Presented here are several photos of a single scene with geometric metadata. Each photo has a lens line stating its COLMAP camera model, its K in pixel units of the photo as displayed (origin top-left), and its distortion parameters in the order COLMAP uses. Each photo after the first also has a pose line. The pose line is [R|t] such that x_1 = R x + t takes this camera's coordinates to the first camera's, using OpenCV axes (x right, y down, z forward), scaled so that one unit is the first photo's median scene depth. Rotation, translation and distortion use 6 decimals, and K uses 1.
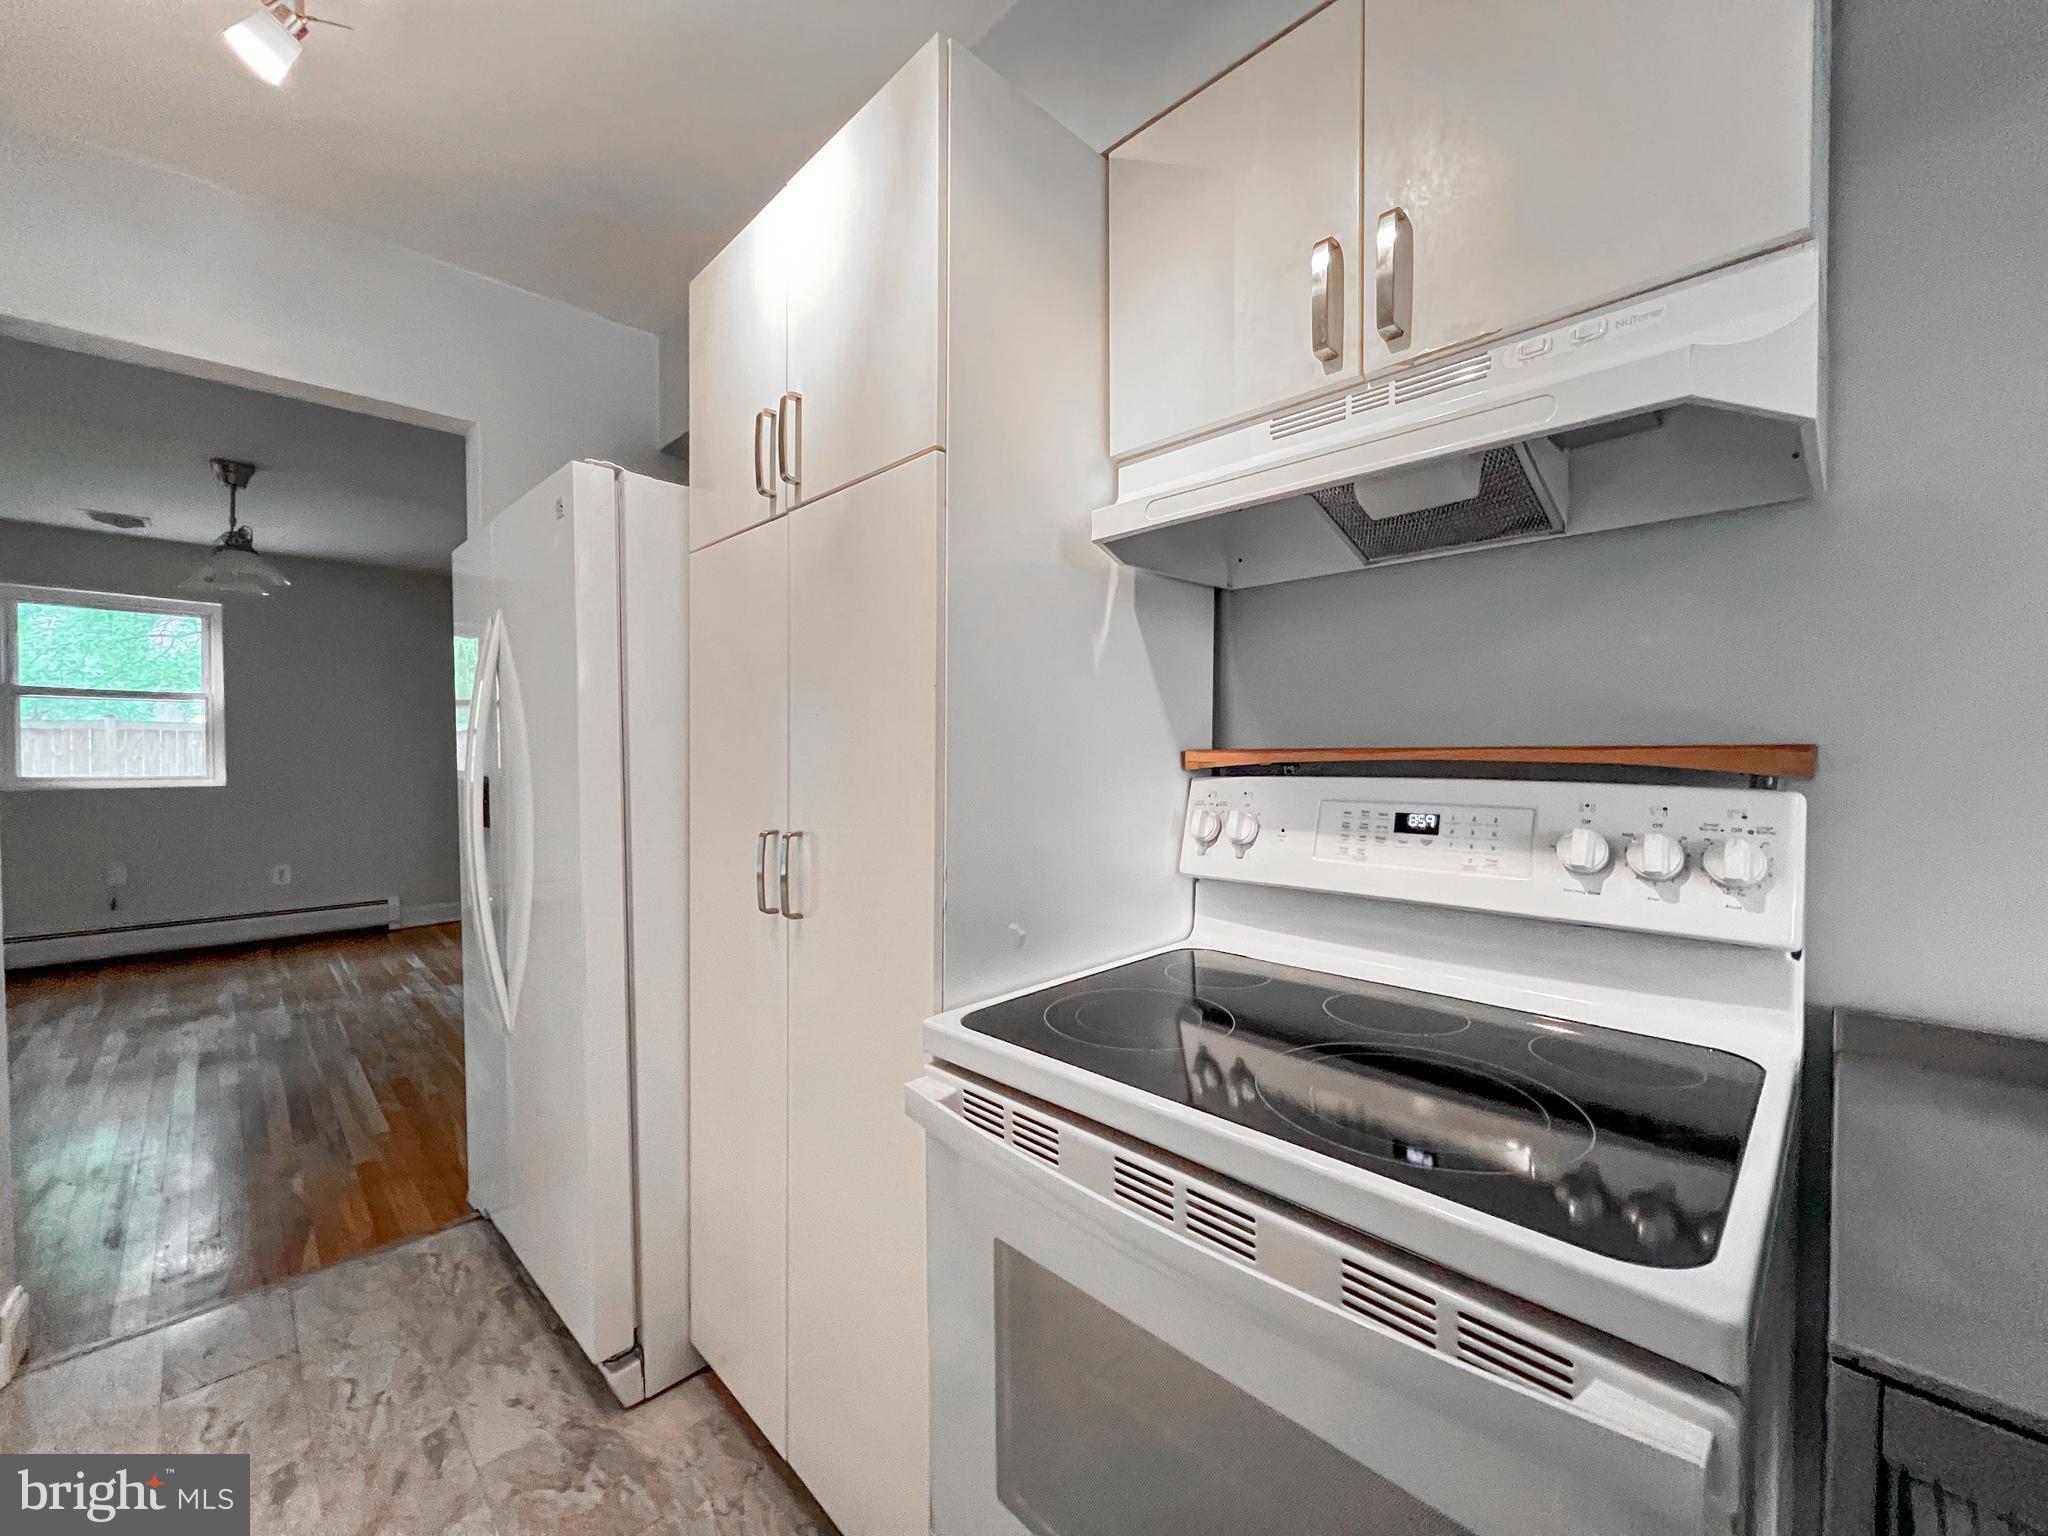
lens RADIAL K [[821.9, 0, 1024.0], [0, 821.9, 768.0], [0, 0, 1]] dist [-0.002552, -0.000211]
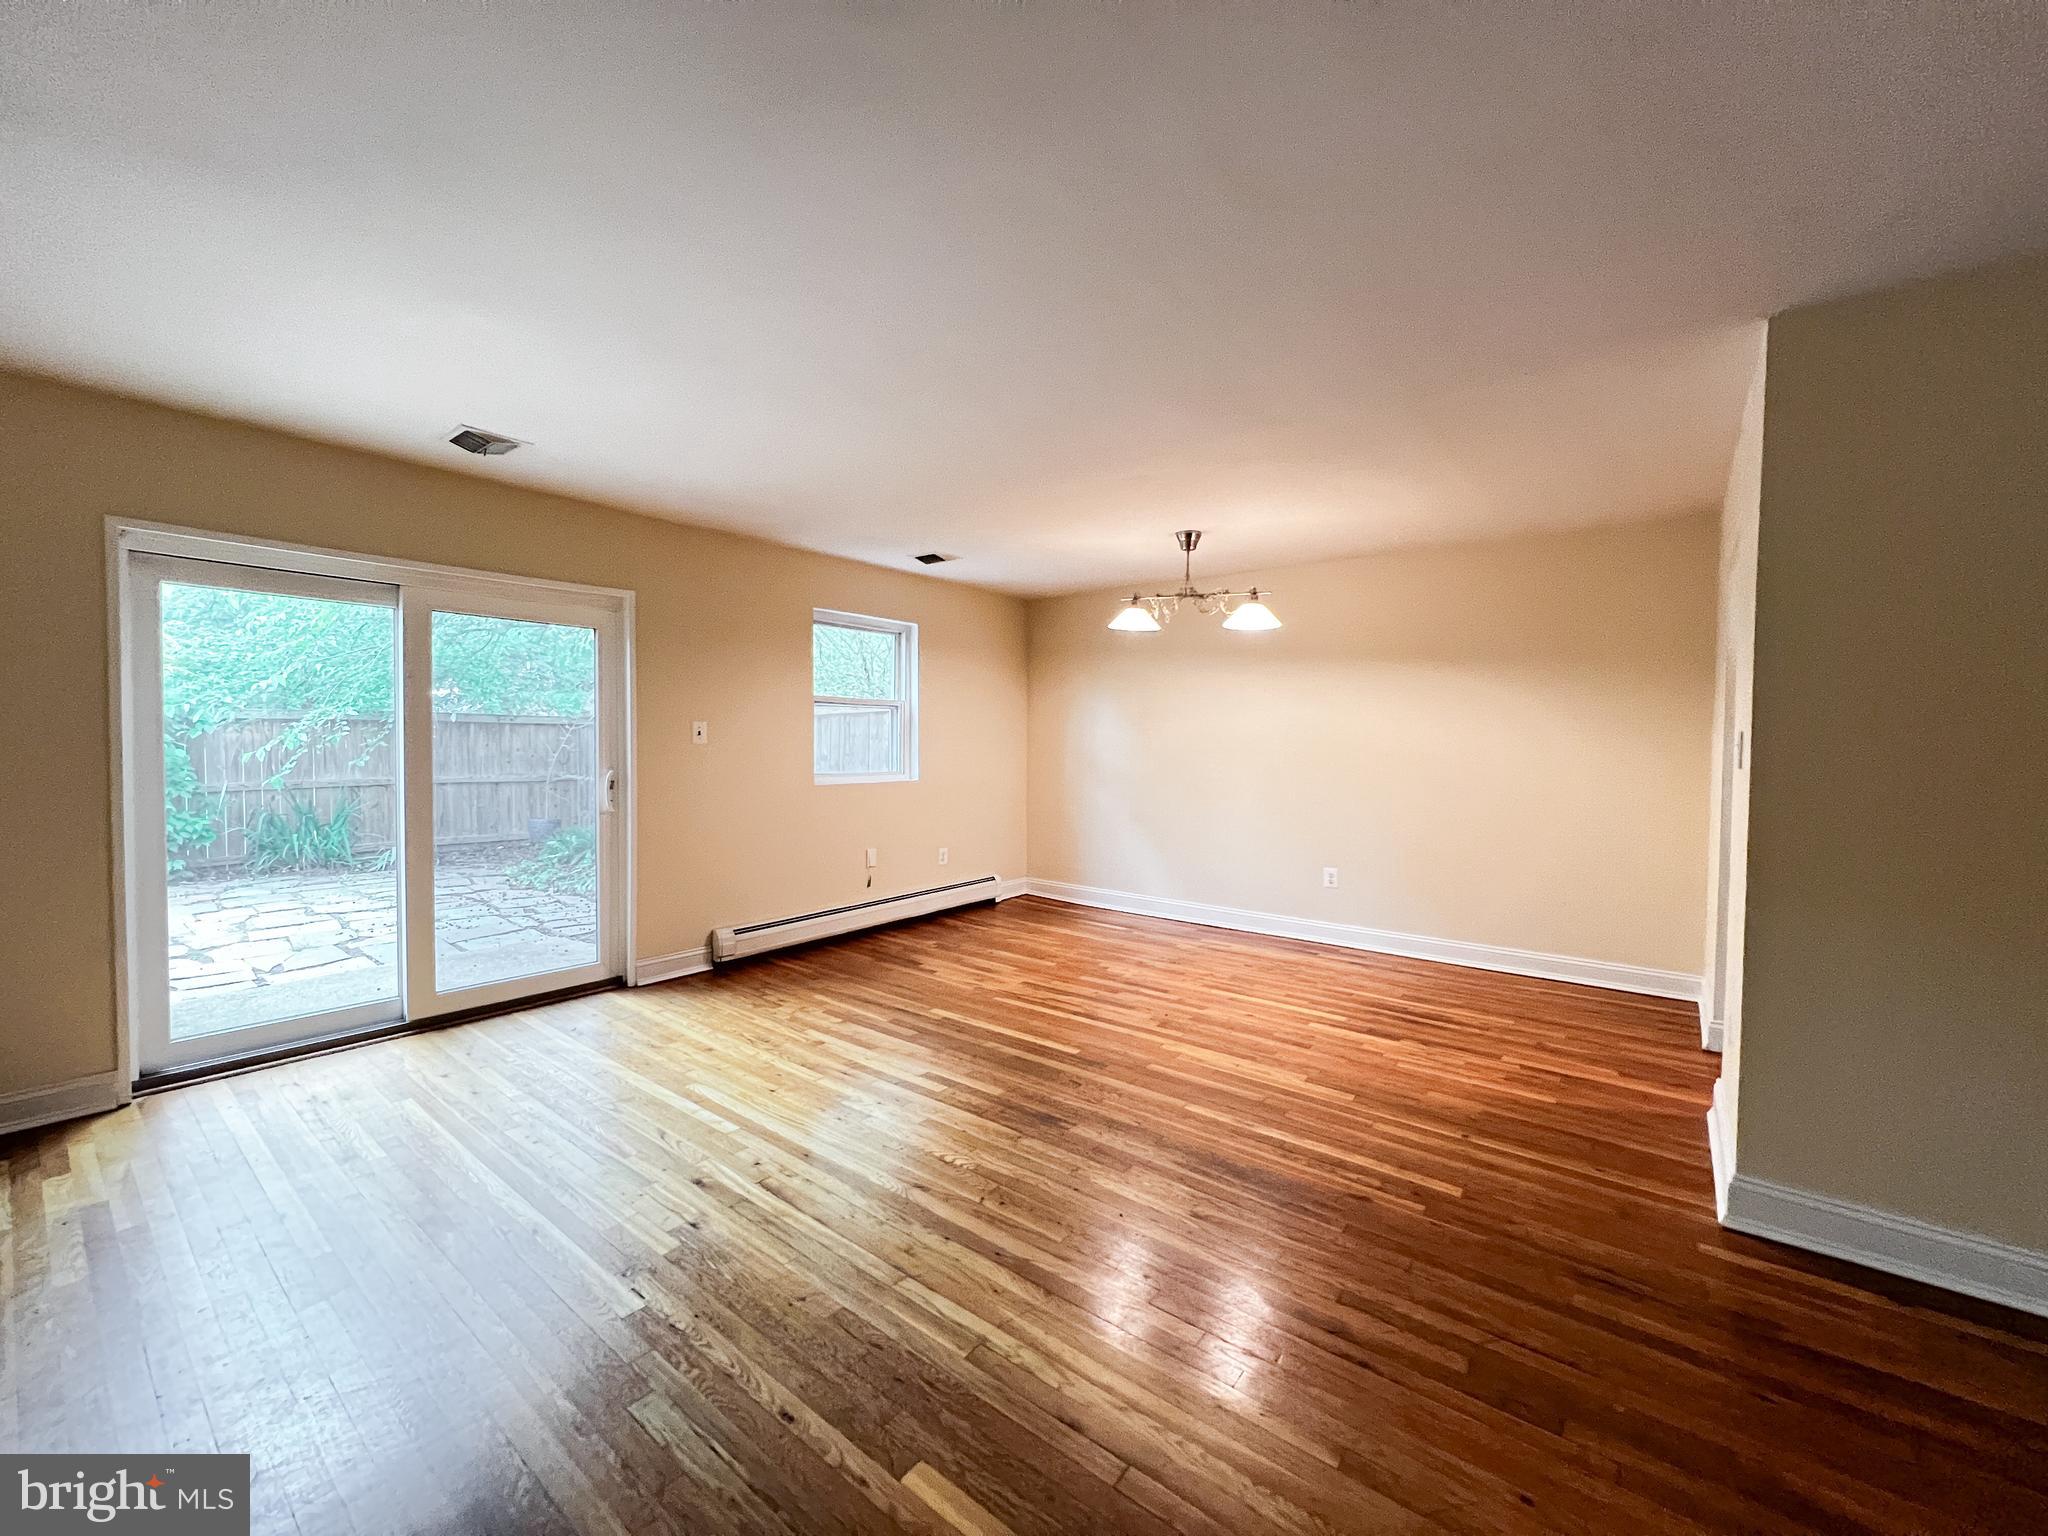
lens RADIAL K [[816.9, 0, 1024.0], [0, 816.9, 768.0], [0, 0, 1]] dist [-0.001572, 0.000146]
pose [[0.992806, -0.000454, 0.119736, -1.372859], [-0.001717, 0.999836, 0.018032, -0.024903], [-0.119724, -0.018108, 0.992642, -0.246511]]
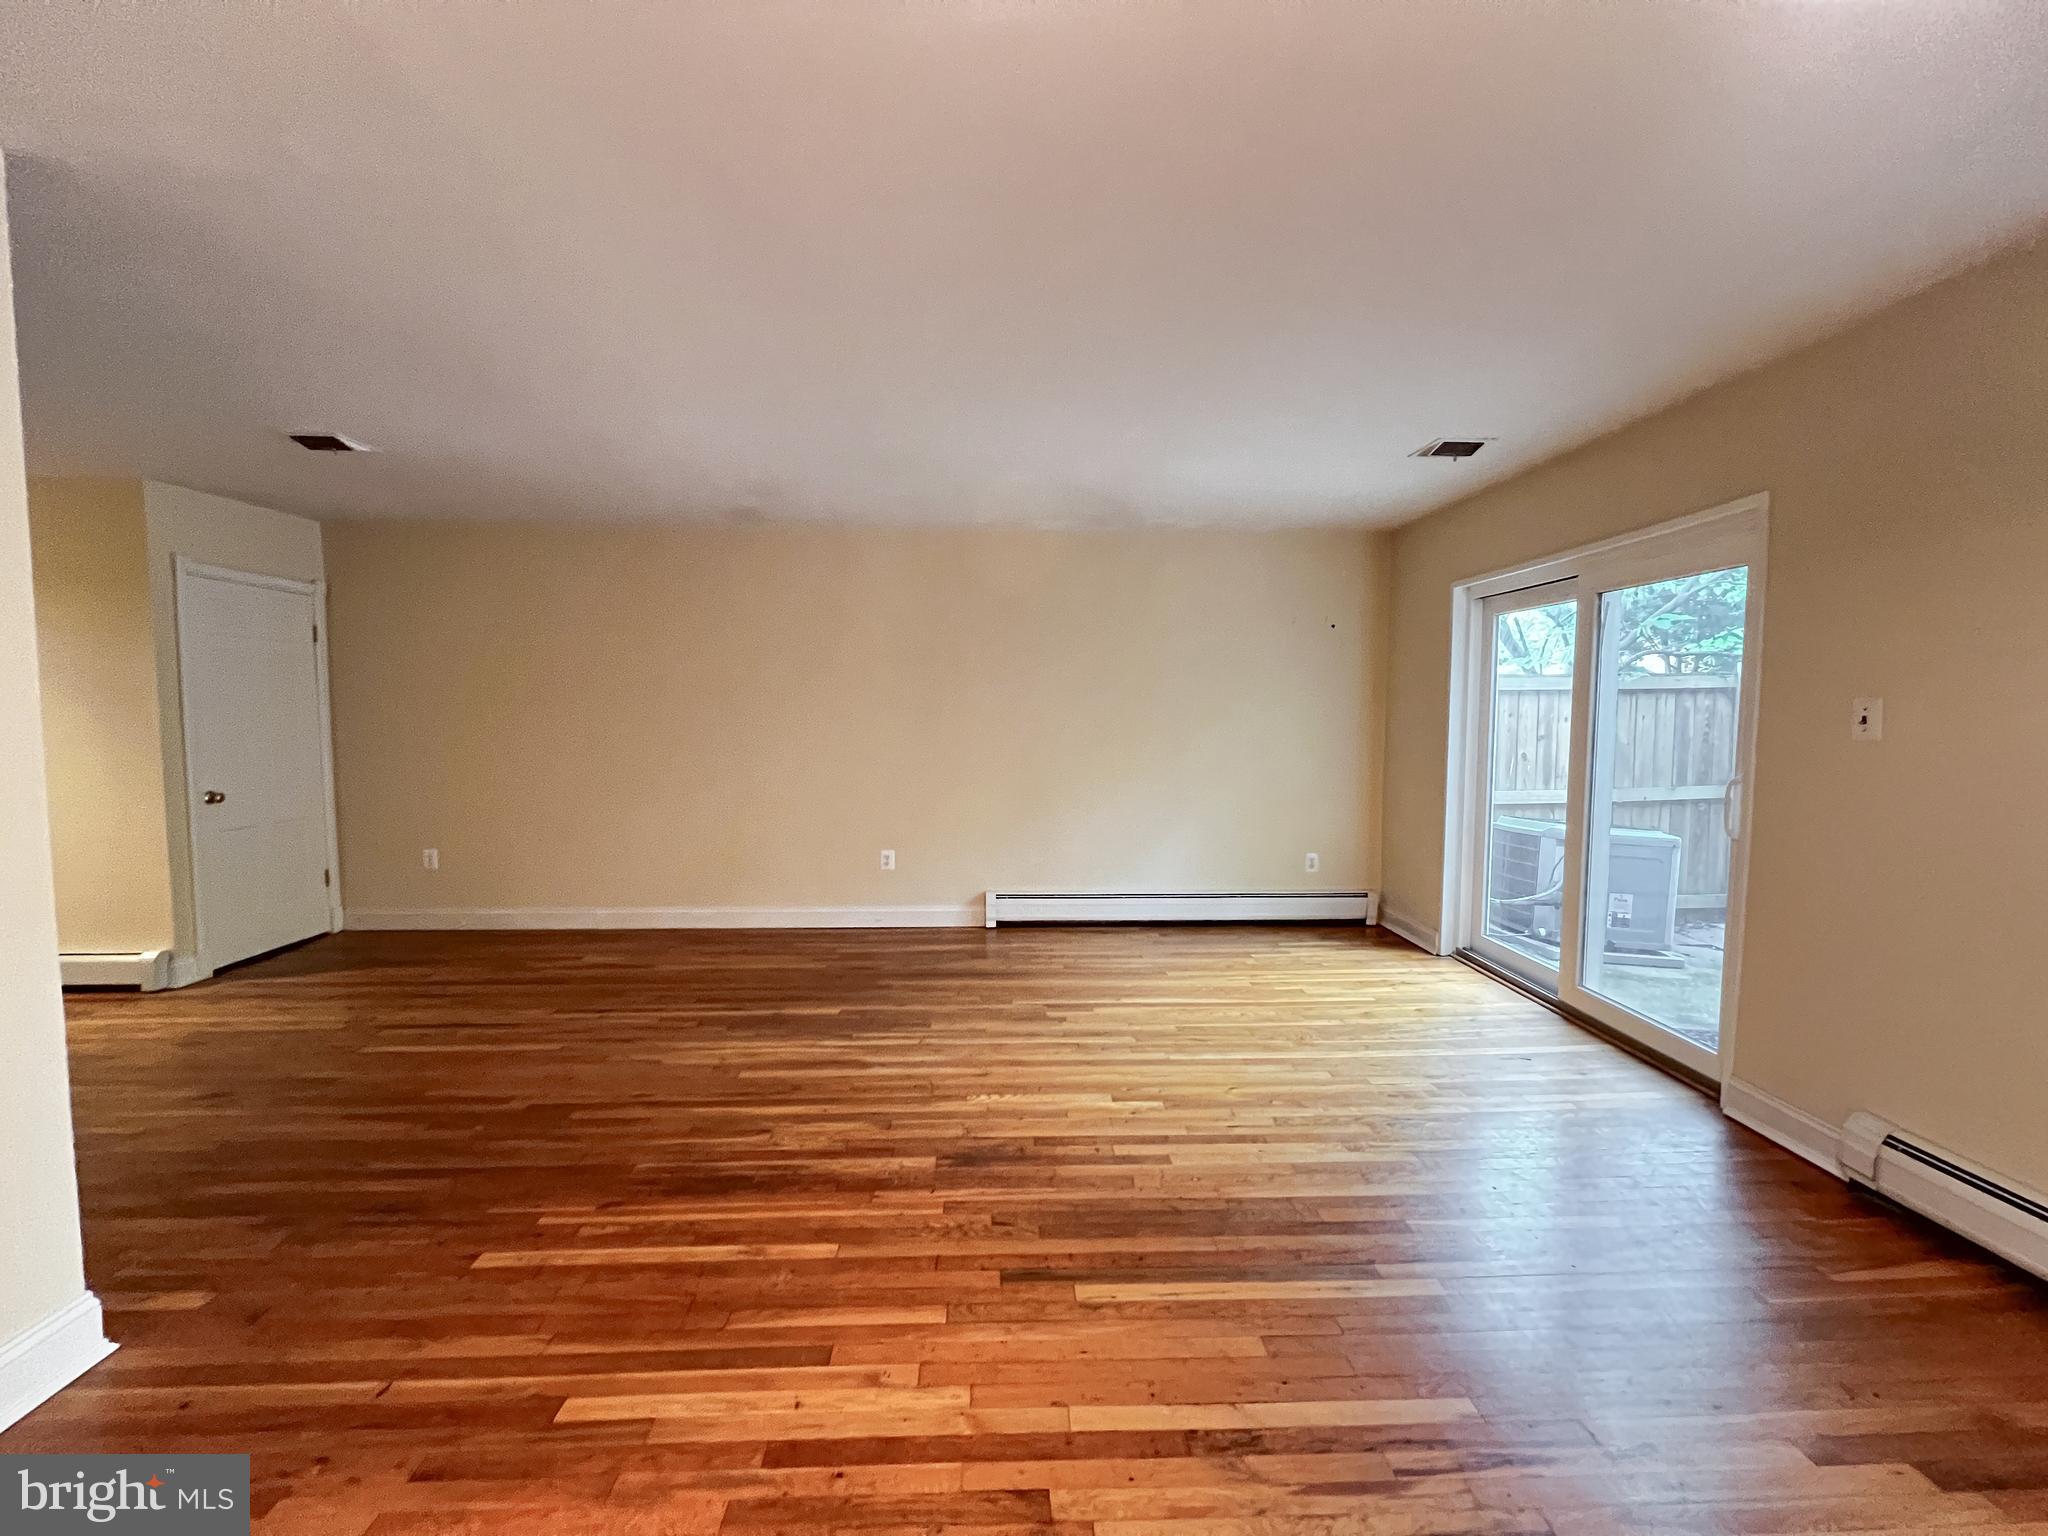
lens RADIAL K [[816.9, 0, 1024.0], [0, 816.9, 768.0], [0, 0, 1]] dist [-0.001572, 0.000146]
pose [[-0.677717, 0.044589, -0.733970, -0.783959], [-0.016558, 0.996981, 0.075856, -0.055809], [0.735137, 0.063562, -0.674932, 1.032154]]
